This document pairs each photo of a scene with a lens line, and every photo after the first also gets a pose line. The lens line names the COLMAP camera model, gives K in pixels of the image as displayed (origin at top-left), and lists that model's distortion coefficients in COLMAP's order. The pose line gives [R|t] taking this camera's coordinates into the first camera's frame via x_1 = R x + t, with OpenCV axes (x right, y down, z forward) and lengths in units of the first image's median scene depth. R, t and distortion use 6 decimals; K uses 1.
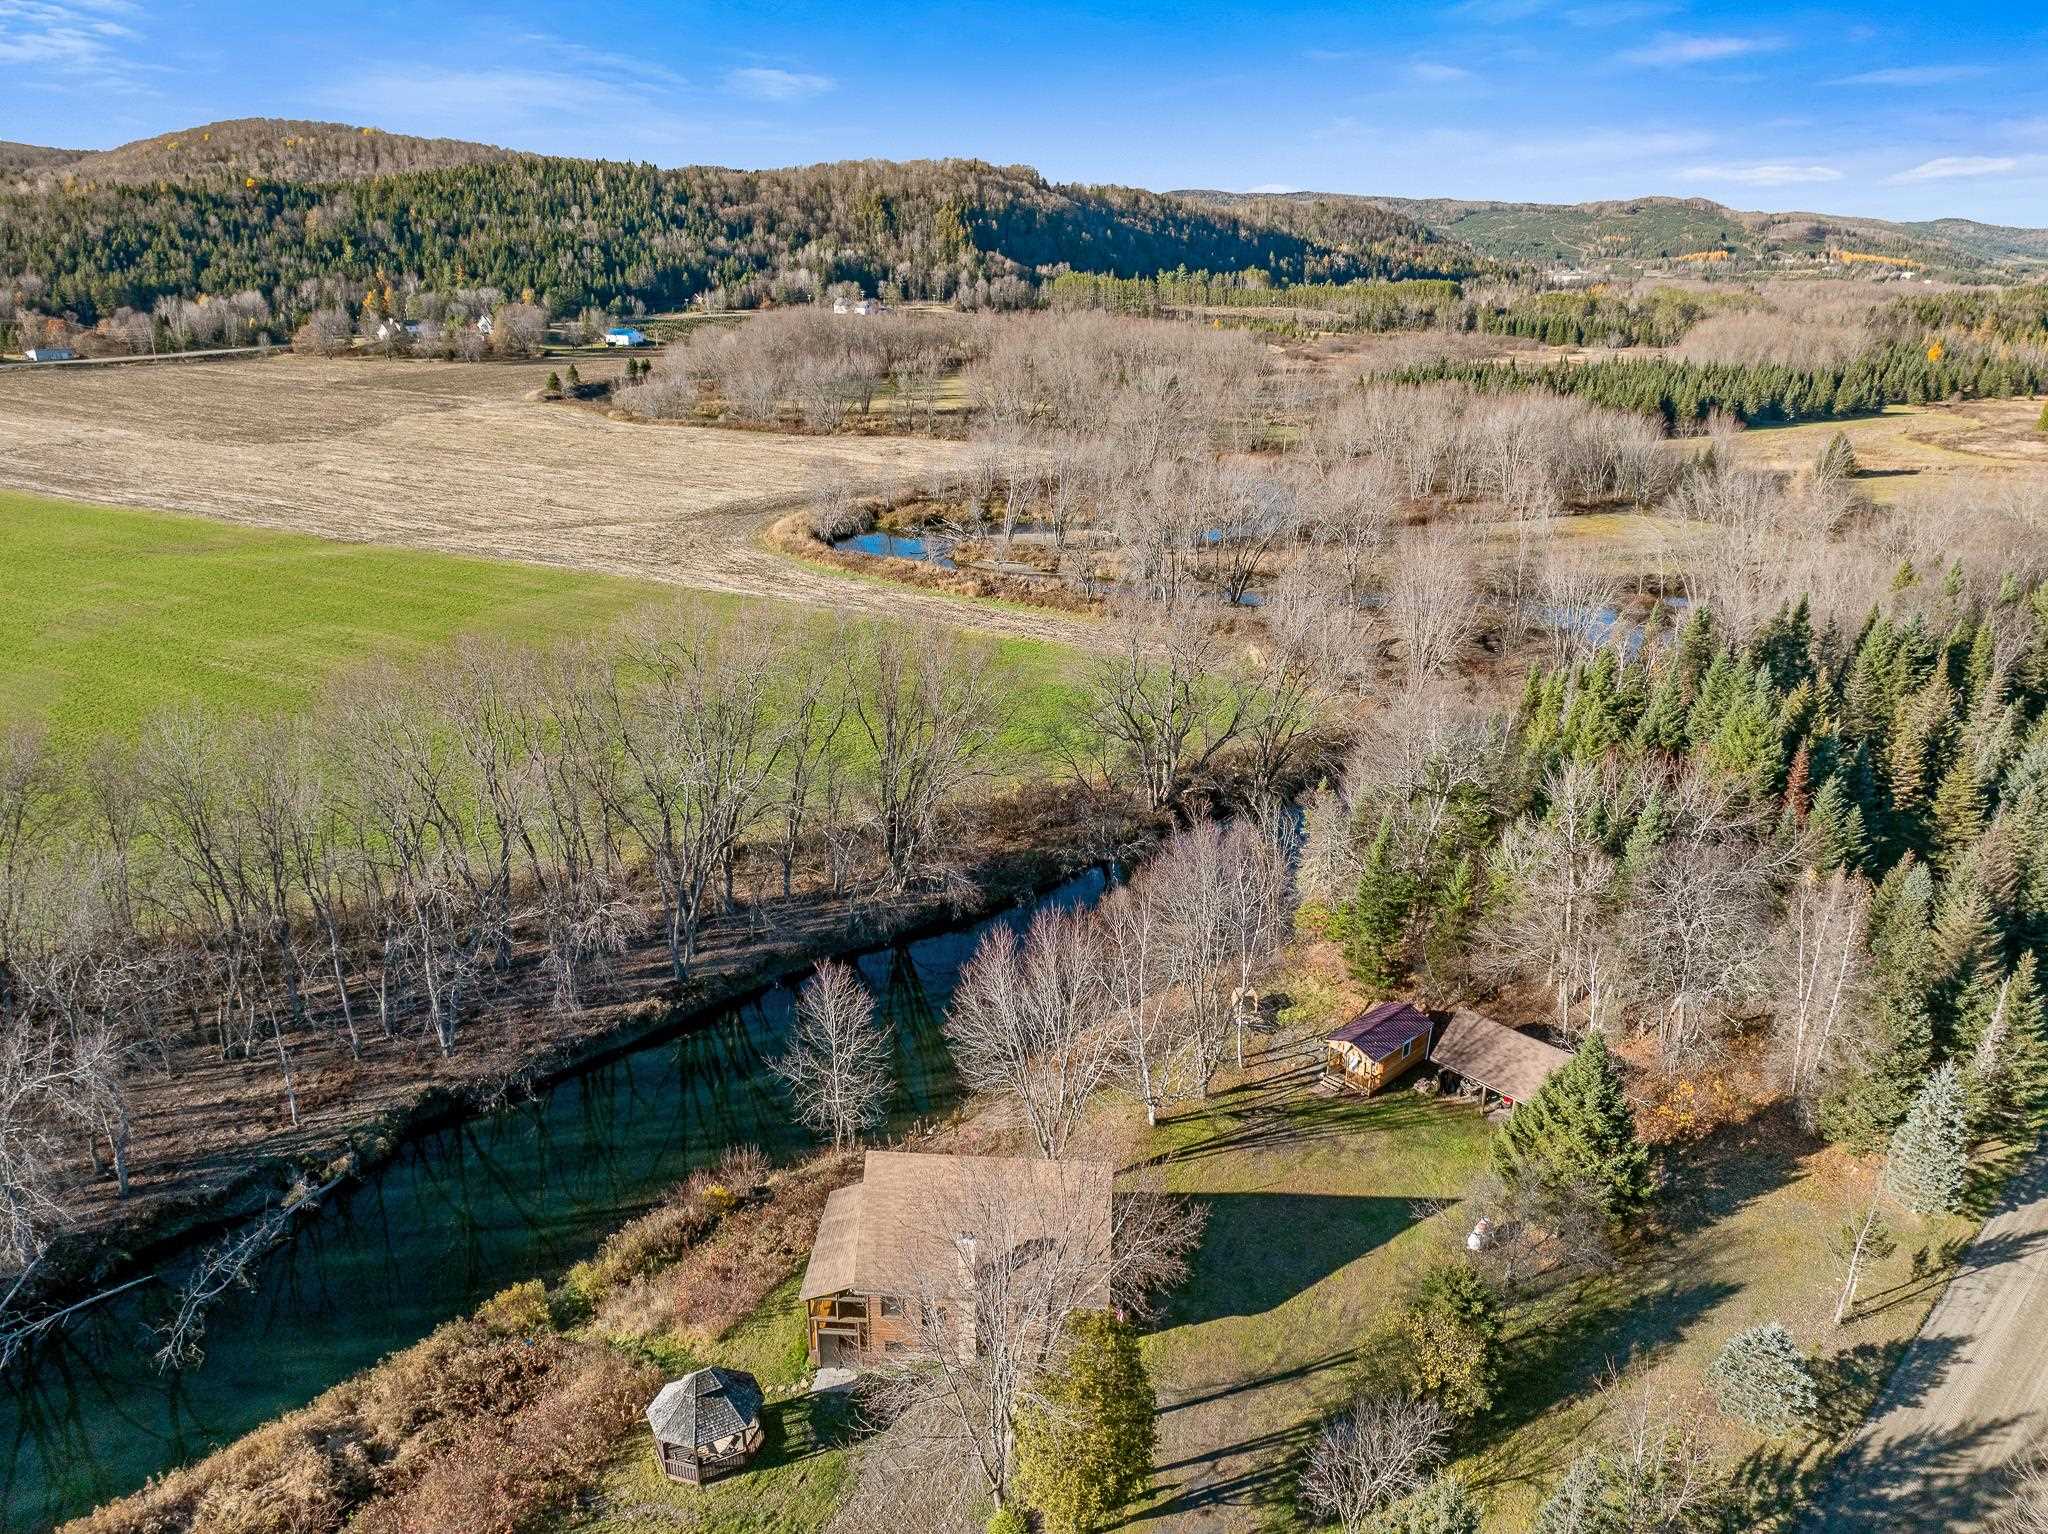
lens RADIAL K [[1445.1, 0, 1039.2], [0, 1445.1, 772.5], [0, 0, 1]] dist [-0.046637, 0.018927]
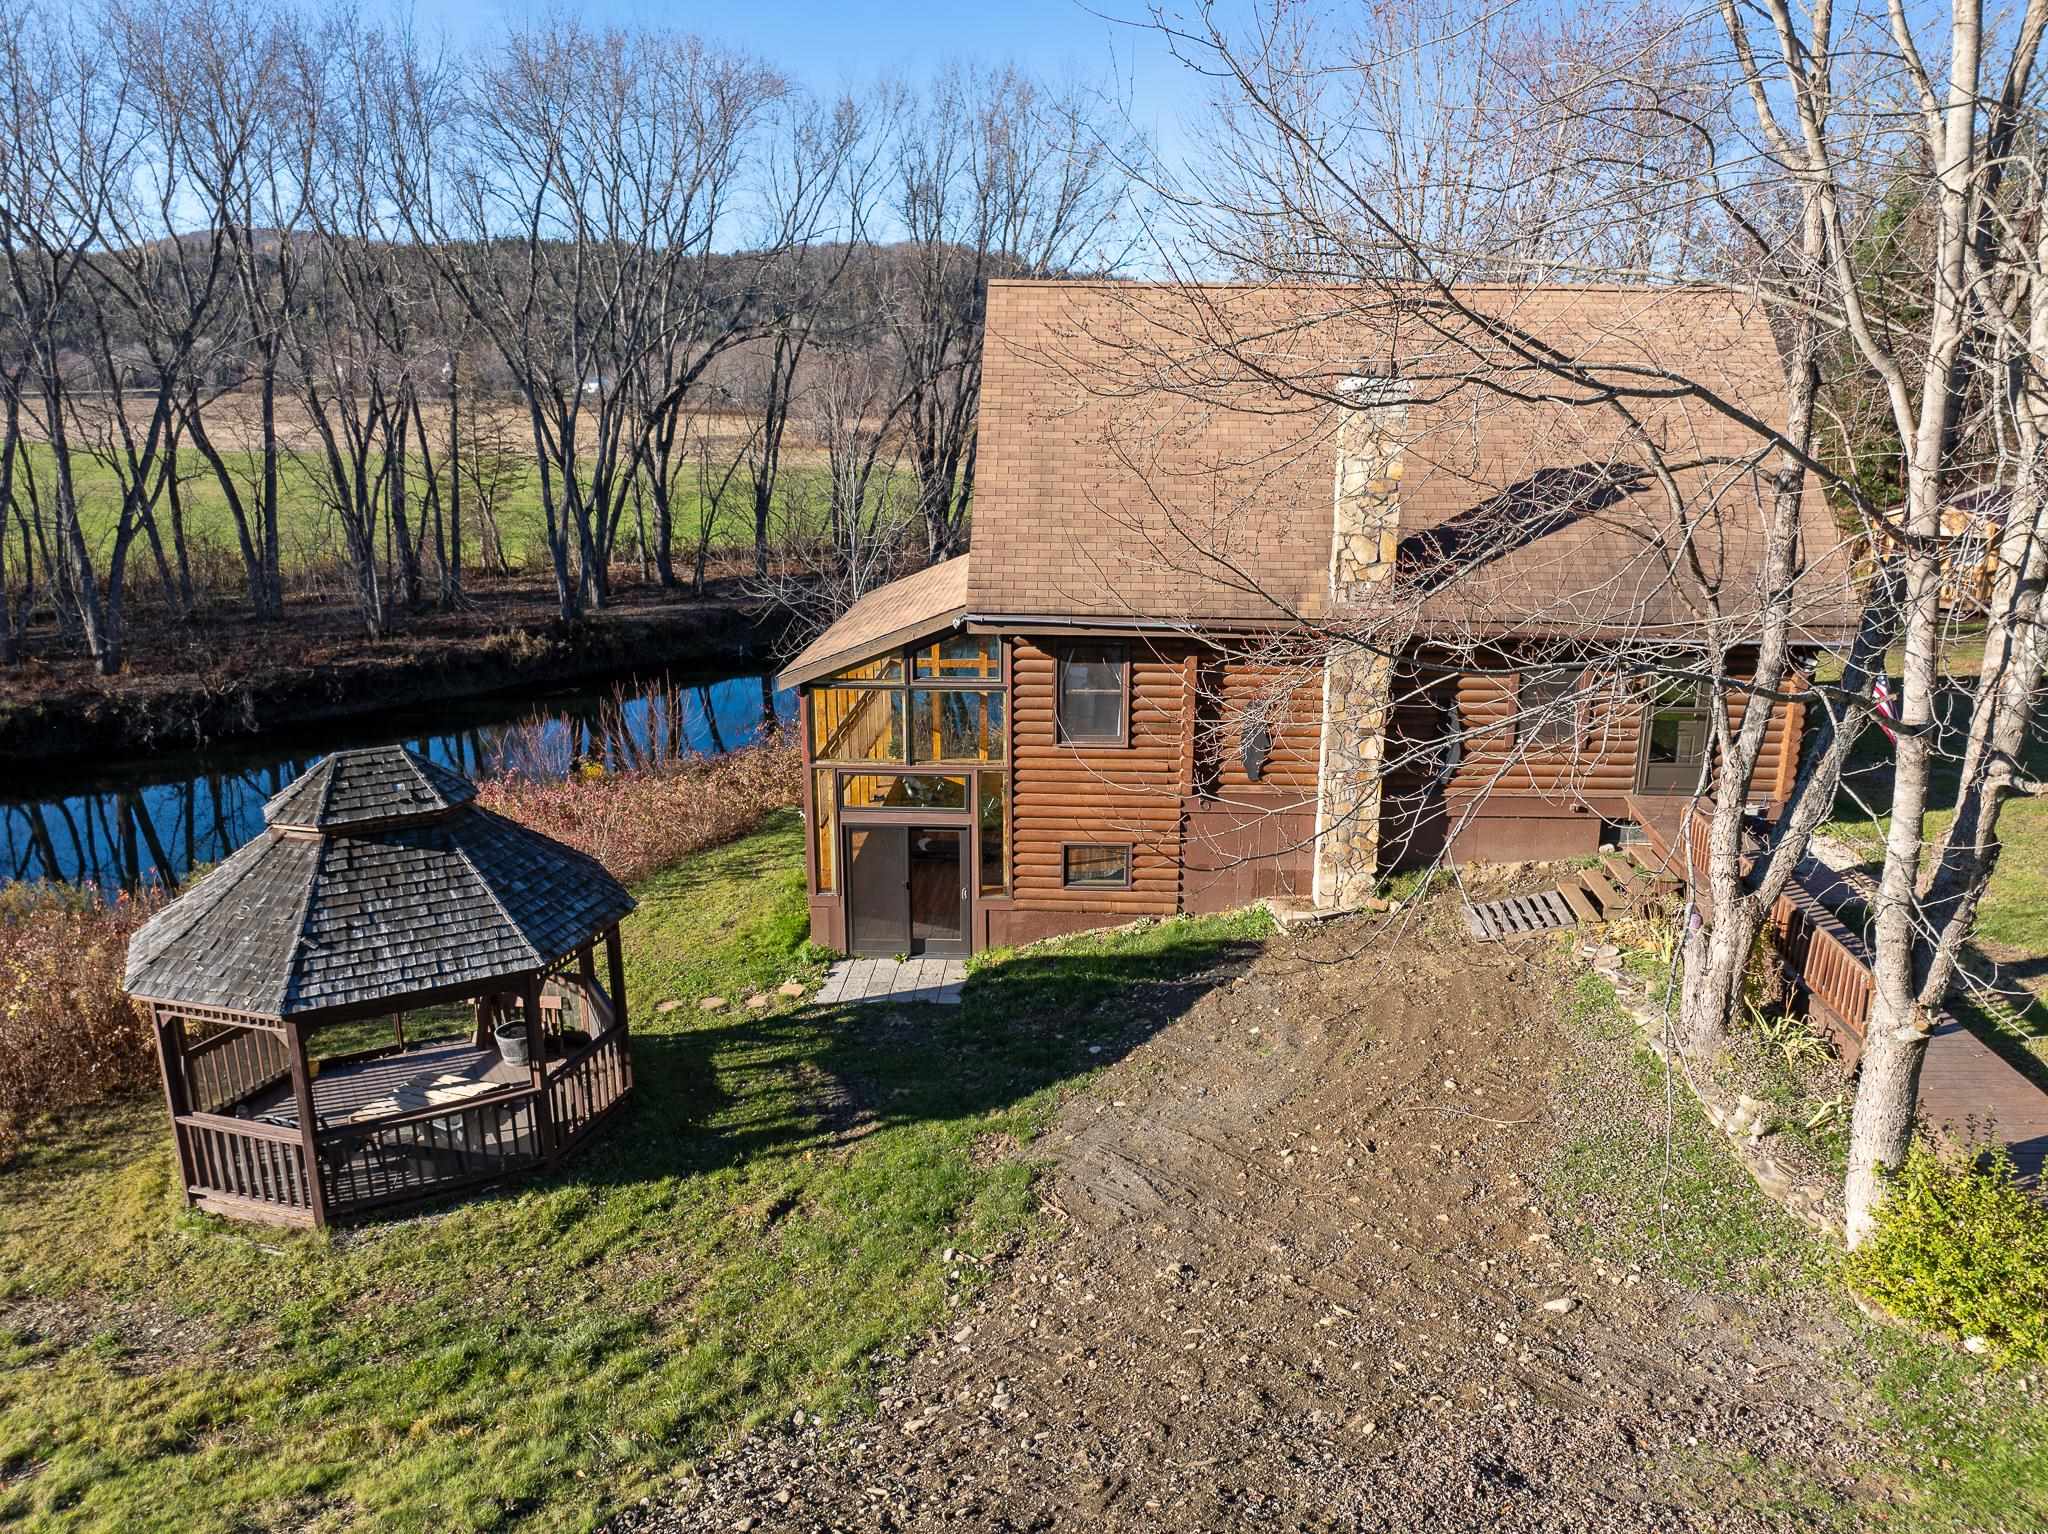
lens RADIAL K [[1445.1, 0, 1021.7], [0, 1445.1, 757.8], [0, 0, 1]] dist [-0.046637, 0.018927]
pose [[0.999916, -0.012279, 0.004181, -0.013385], [0.012635, 0.994916, -0.099916, 0.046583], [-0.002933, 0.099961, 0.994987, 0.079862]]
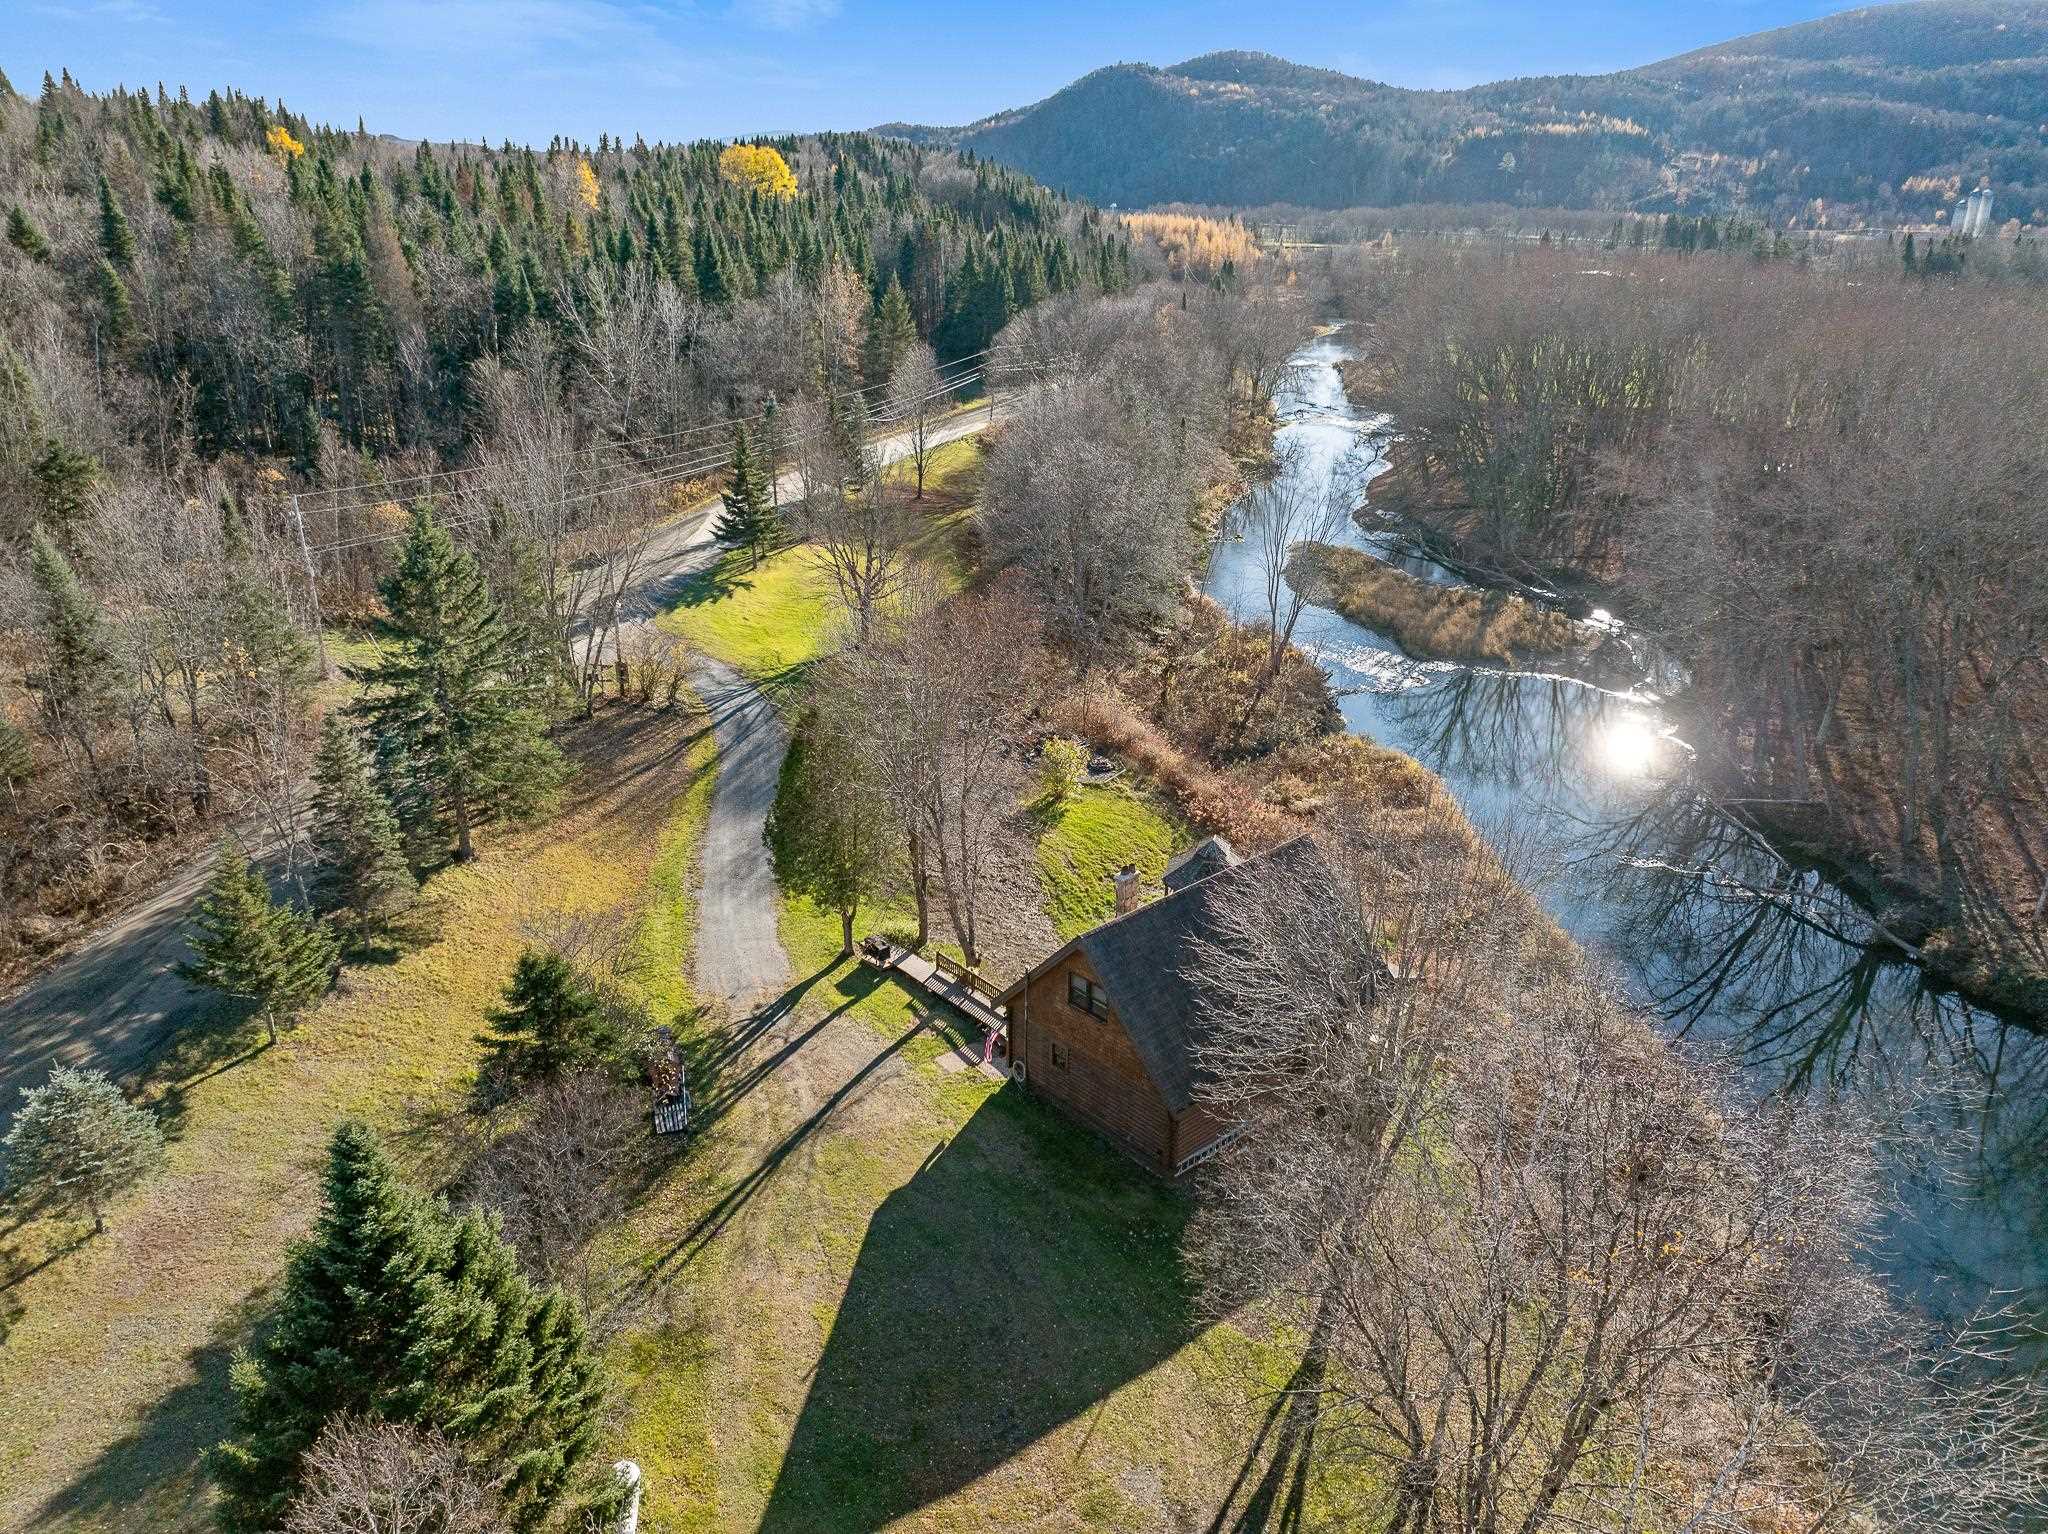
lens RADIAL K [[1445.1, 0, 1025.3], [0, 1445.1, 761.3], [0, 0, 1]] dist [-0.046637, 0.018927]
pose [[-0.707539, 0.251790, -0.660295, 0.056907], [-0.253610, 0.781654, 0.569824, -0.019601], [0.659598, 0.570630, -0.489195, 0.145534]]
